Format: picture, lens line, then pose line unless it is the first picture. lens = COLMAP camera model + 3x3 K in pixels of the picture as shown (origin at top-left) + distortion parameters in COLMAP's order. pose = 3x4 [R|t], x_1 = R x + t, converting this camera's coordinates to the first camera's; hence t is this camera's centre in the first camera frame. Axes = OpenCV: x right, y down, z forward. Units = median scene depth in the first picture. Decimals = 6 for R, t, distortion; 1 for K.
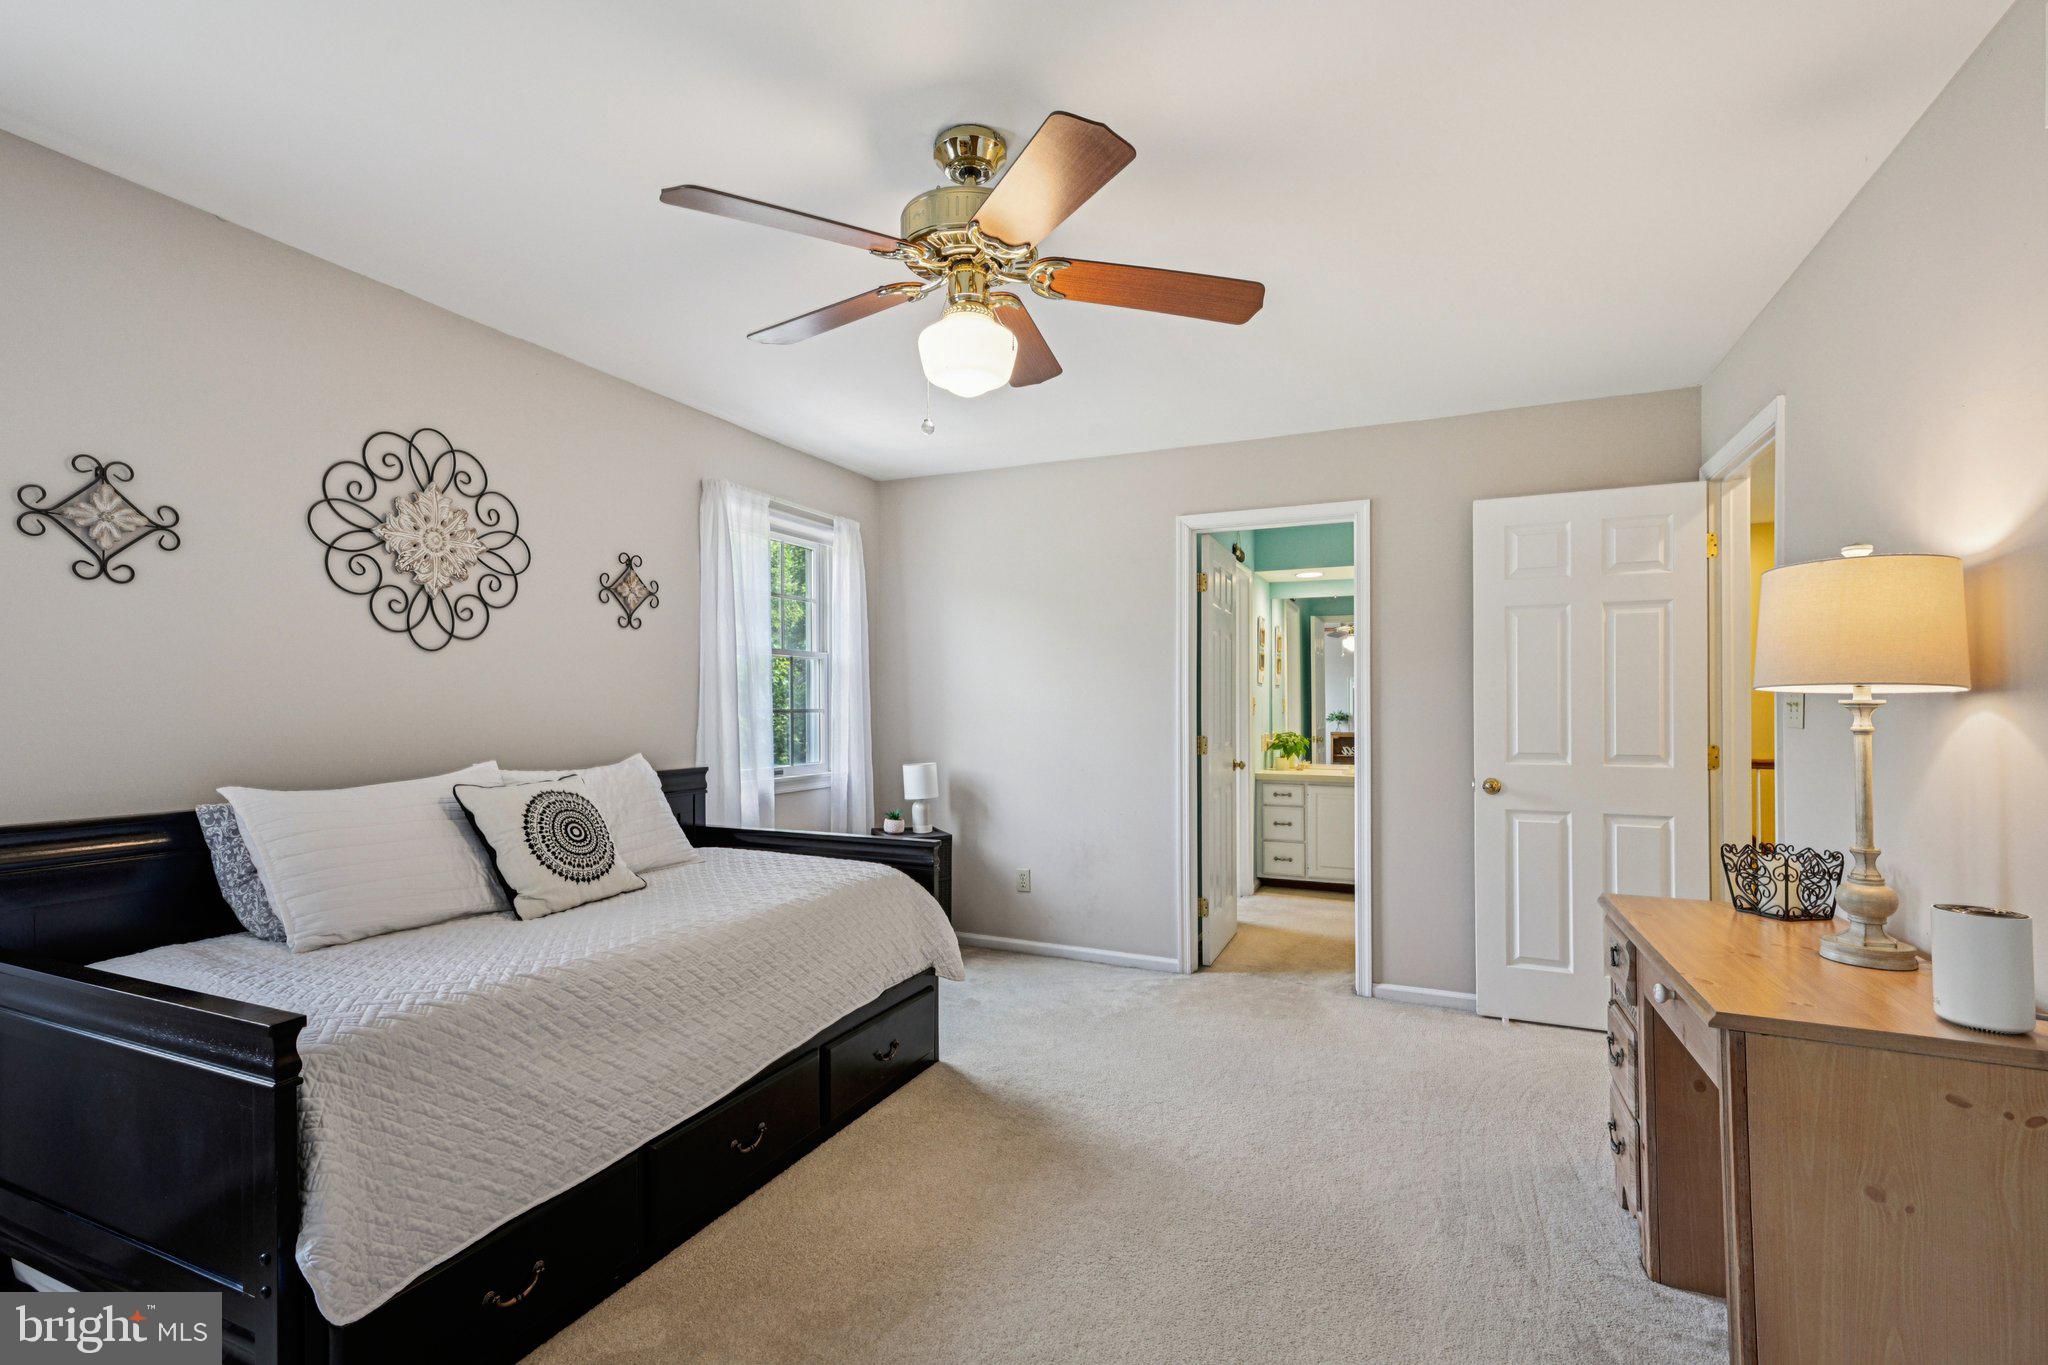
lens RADIAL K [[936.5, 0, 1019.1], [0, 936.5, 694.2], [0, 0, 1]] dist [-0.001507, -0.000039]
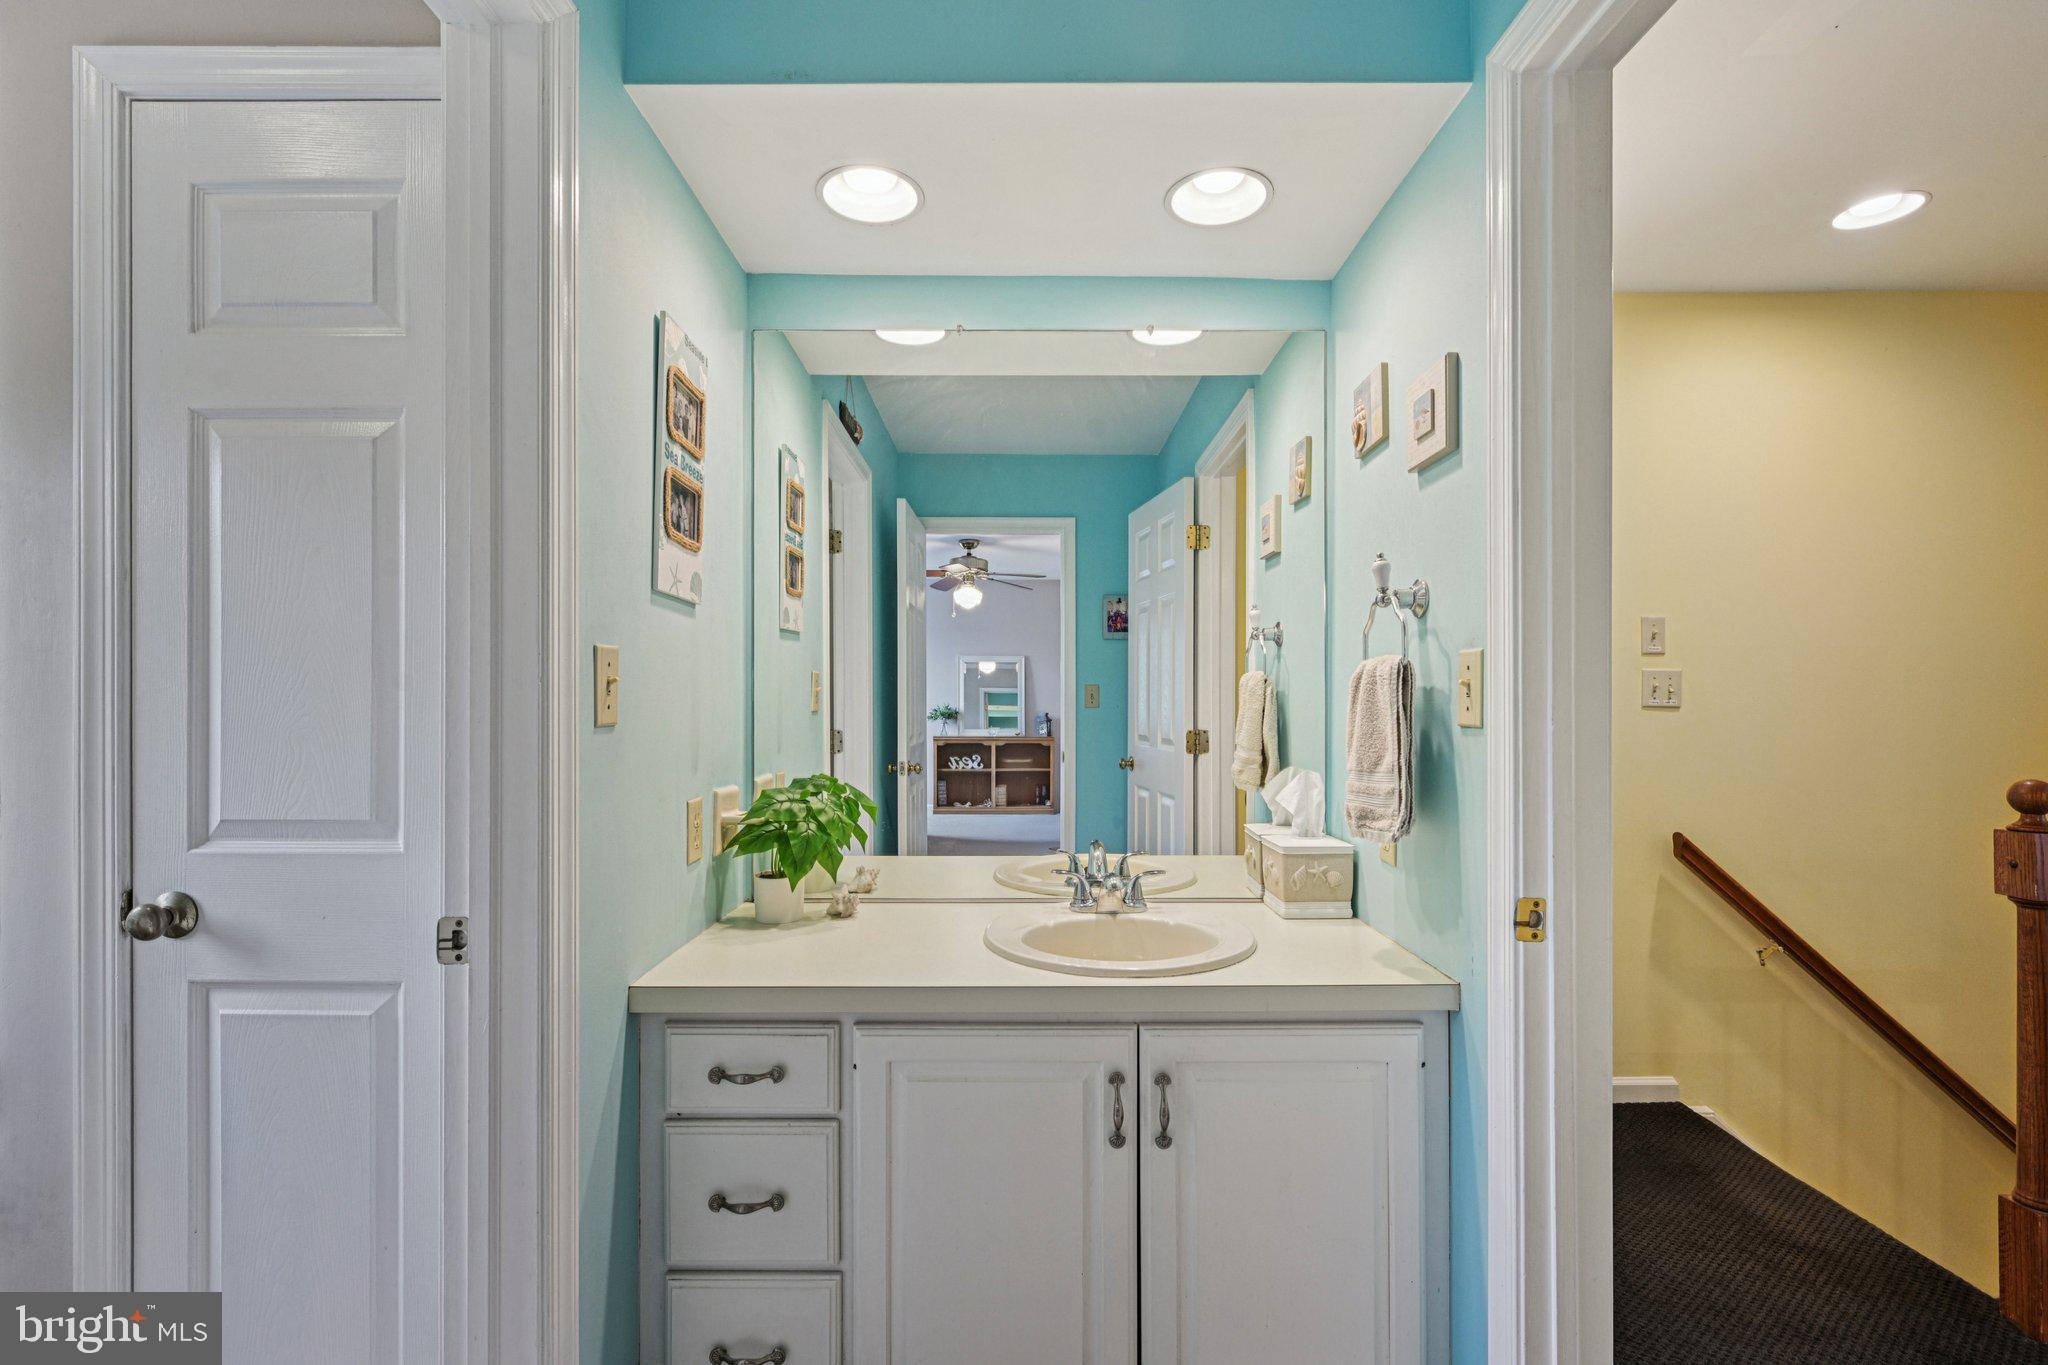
lens RADIAL K [[936.5, 0, 1030.6], [0, 936.5, 694.3], [0, 0, 1]] dist [-0.001507, -0.000039]
pose [[0.910125, 0.001635, 0.414329, 0.243849], [-0.004274, 0.999976, 0.005444, 0.012517], [-0.414311, -0.006726, 0.910111, 0.746770]]
